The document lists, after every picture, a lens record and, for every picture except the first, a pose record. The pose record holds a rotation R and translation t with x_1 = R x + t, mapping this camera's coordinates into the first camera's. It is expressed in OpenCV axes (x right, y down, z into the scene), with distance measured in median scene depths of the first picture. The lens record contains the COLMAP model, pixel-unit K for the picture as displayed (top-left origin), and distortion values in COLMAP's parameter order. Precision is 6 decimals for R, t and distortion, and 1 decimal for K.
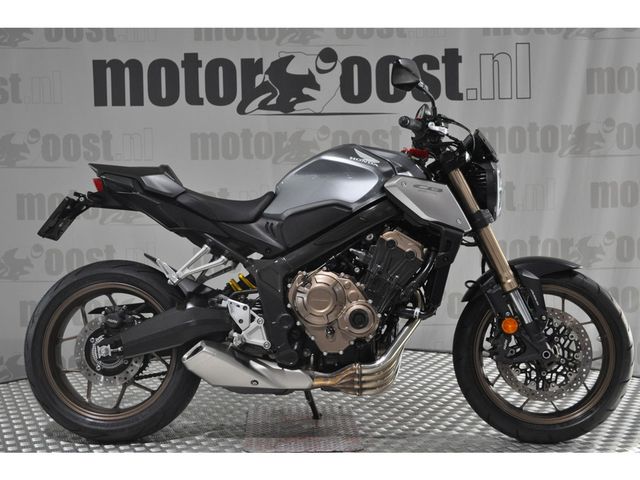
lens RADIAL K [[1061.4, 0, 318.1], [0, 1061.4, 239.5], [0, 0, 1]] dist [0.358825, 0.000000]
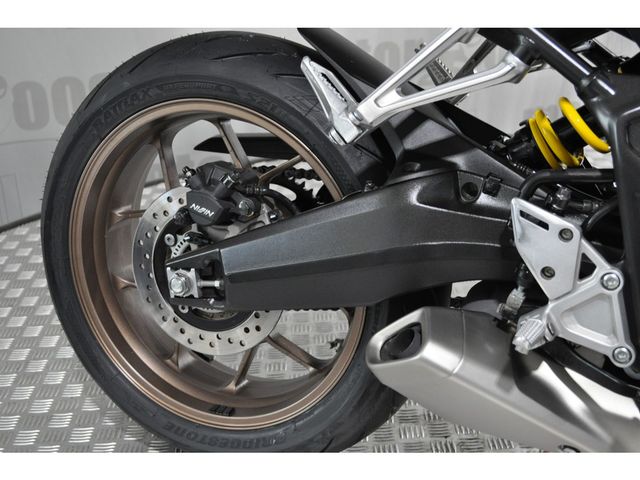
lens RADIAL K [[903.5, 0, 319.0], [0, 903.5, 239.8], [0, 0, 1]] dist [-0.037142, 0.000000]
pose [[0.948515, 0.123225, -0.291778, -0.060074], [-0.022895, 0.945481, 0.324872, -0.018016], [0.315903, -0.301466, 0.899624, 0.741523]]
